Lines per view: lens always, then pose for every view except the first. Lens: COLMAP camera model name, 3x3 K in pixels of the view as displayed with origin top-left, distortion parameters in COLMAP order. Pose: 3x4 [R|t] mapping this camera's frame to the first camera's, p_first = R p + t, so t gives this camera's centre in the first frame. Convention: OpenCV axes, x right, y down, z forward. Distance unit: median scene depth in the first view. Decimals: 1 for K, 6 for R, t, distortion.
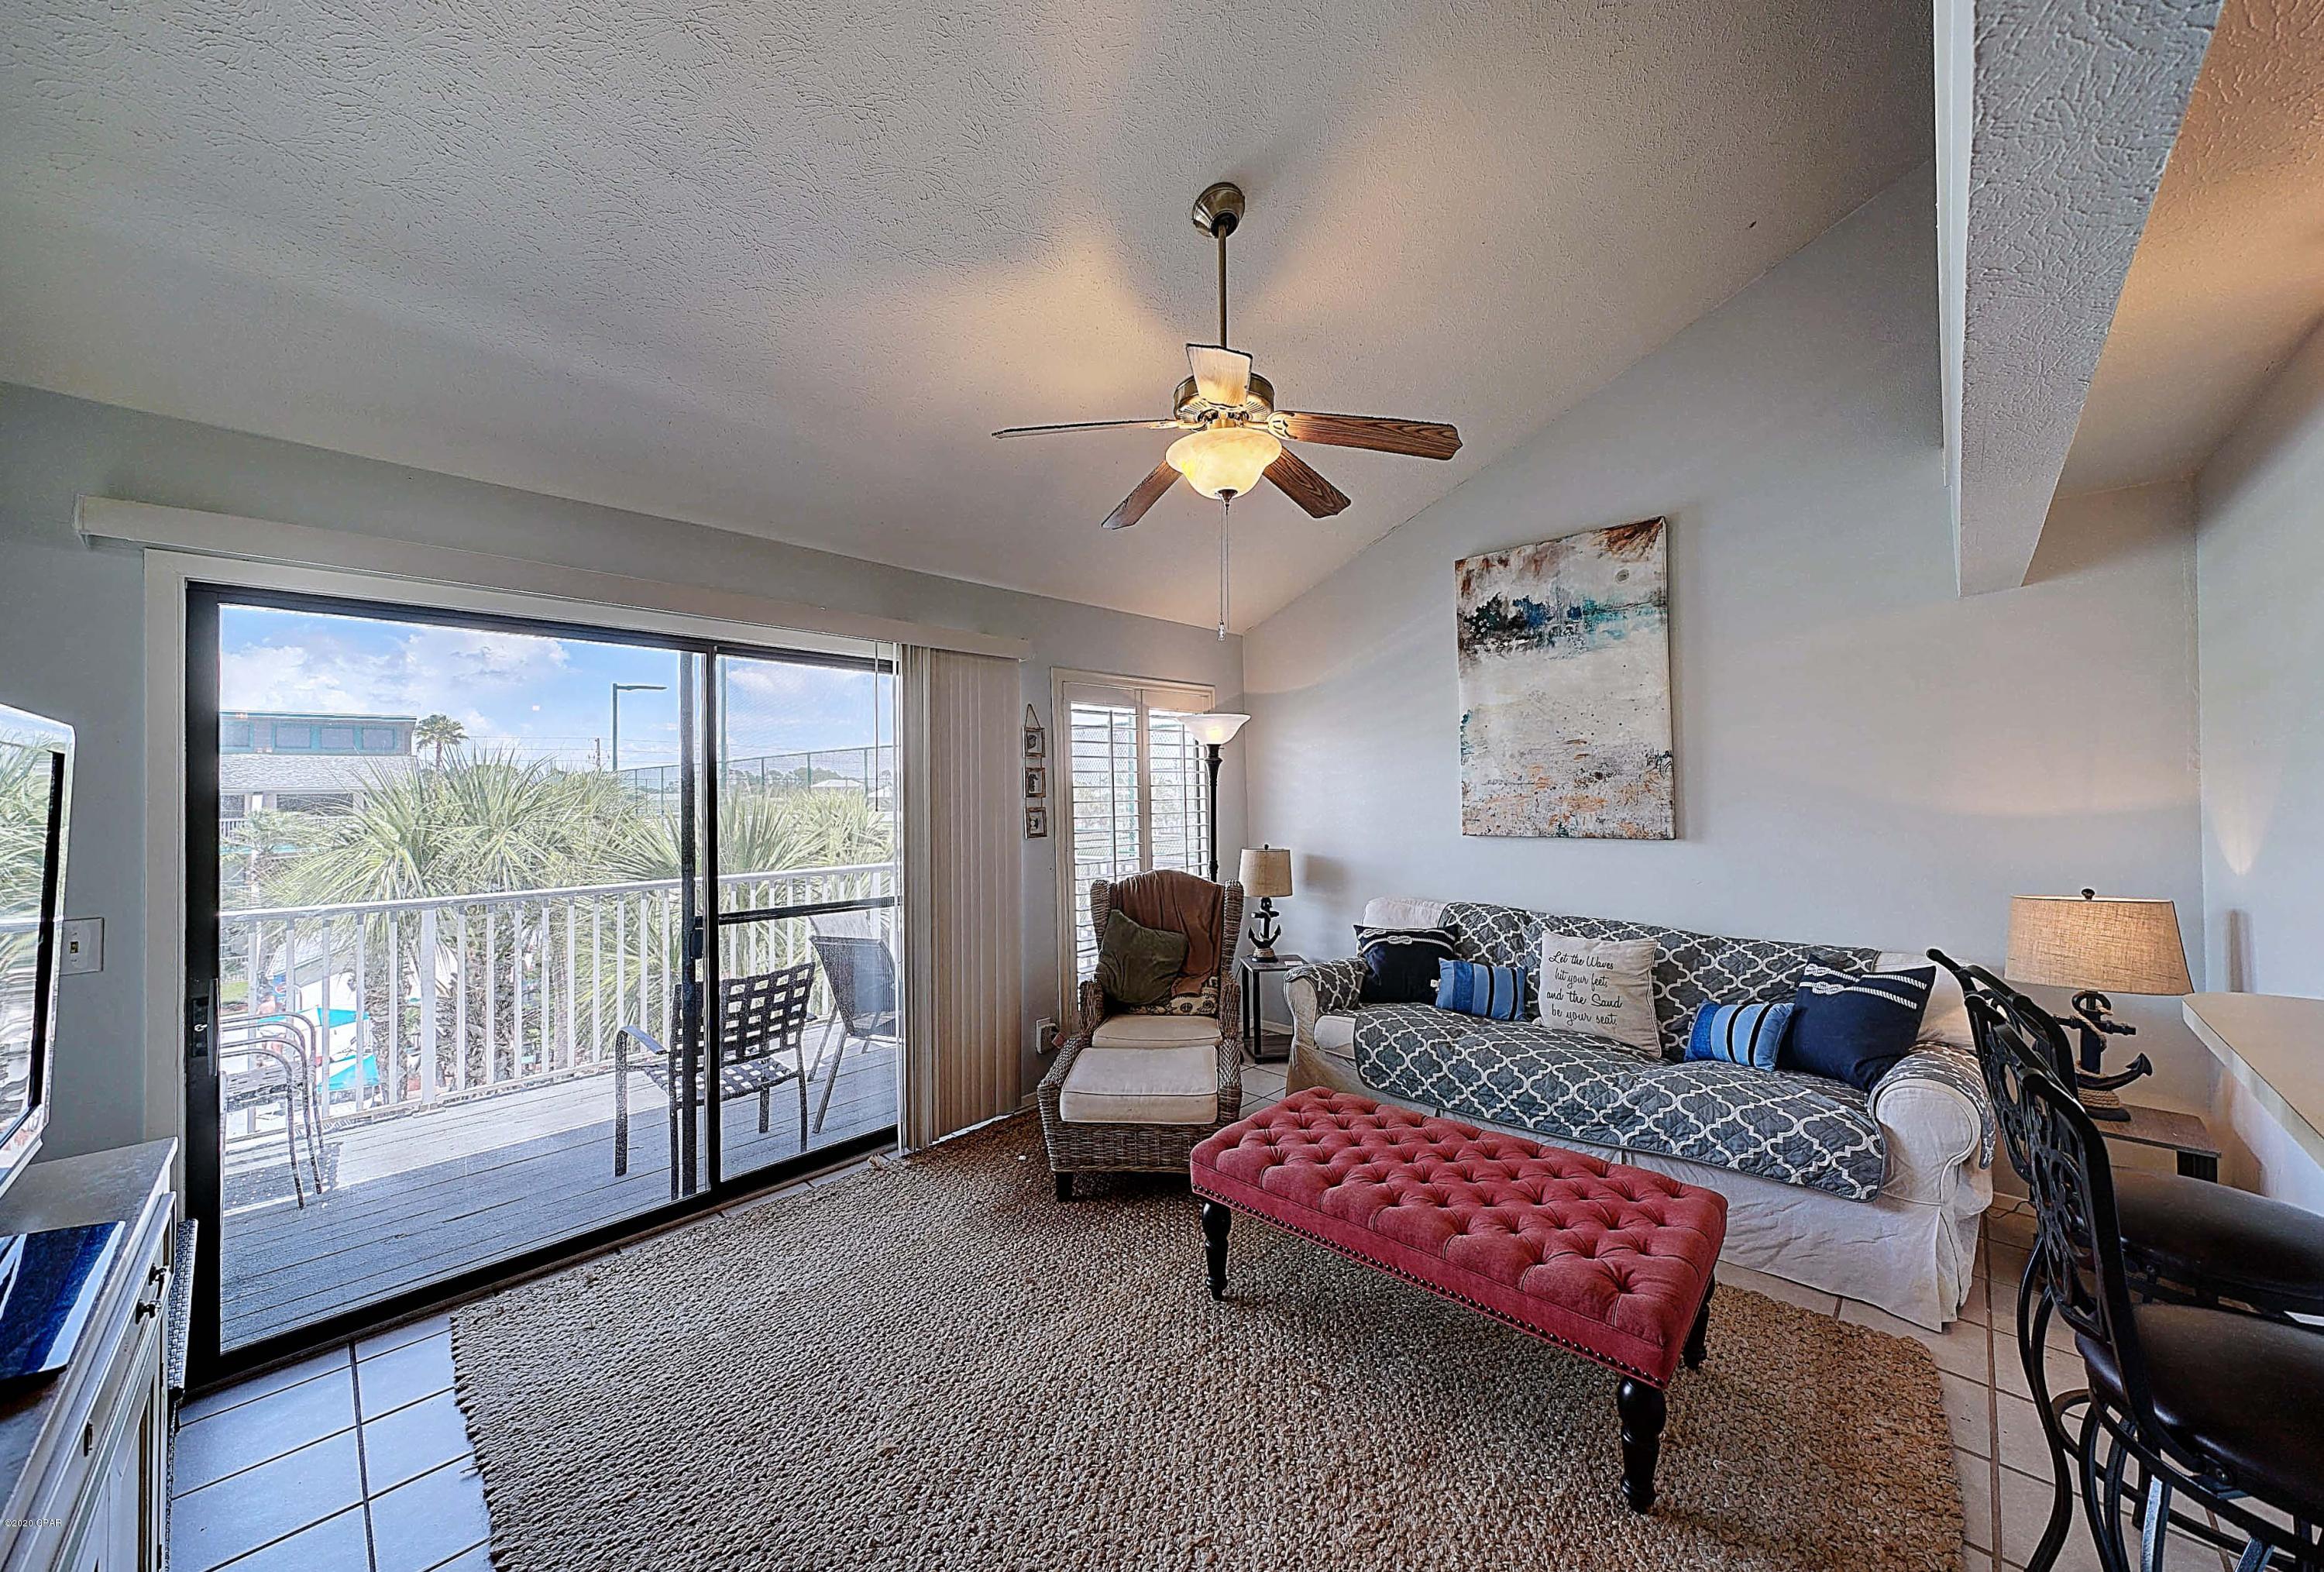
lens RADIAL K [[837.2, 0, 1164.6], [0, 837.2, 780.8], [0, 0, 1]] dist [0.001082, -0.001002]
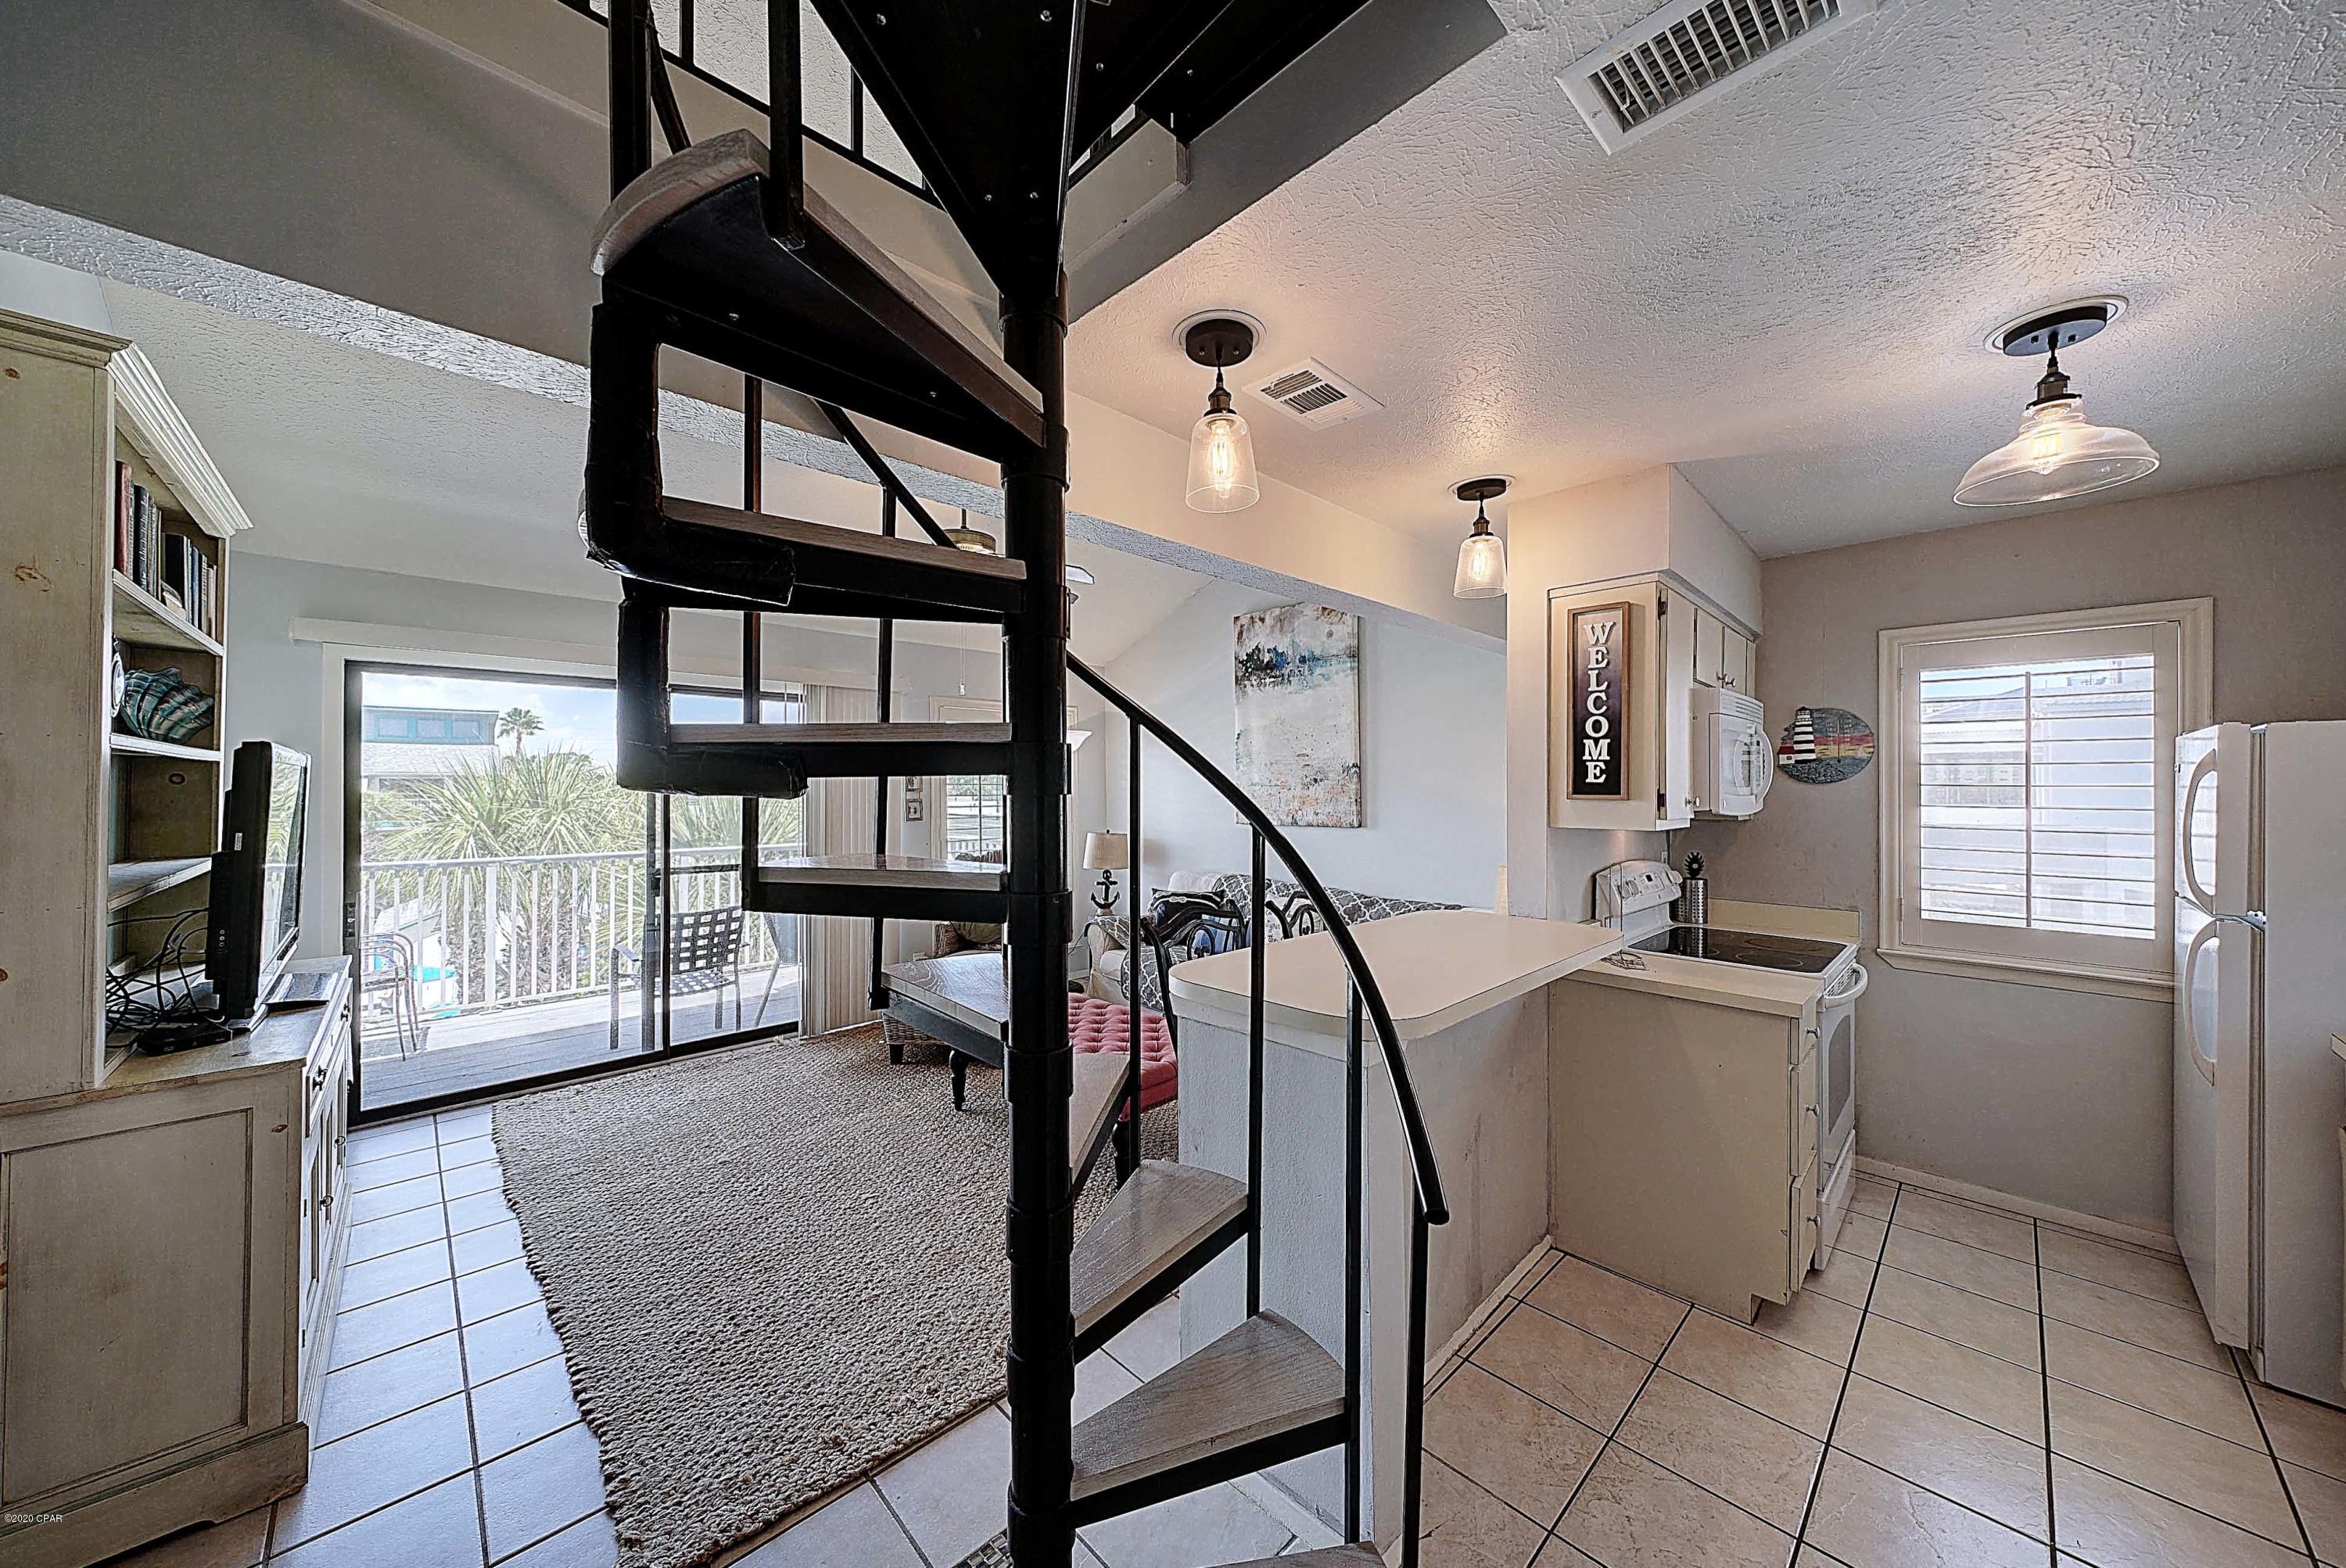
lens RADIAL K [[805.1, 0, 1153.9], [0, 805.1, 780.7], [0, 0, 1]] dist [-0.001225, -0.000443]
pose [[0.998892, 0.010892, -0.045793, 0.347800], [-0.010621, 0.999925, 0.006151, -0.011976], [0.045856, -0.005658, 0.998932, -0.349785]]
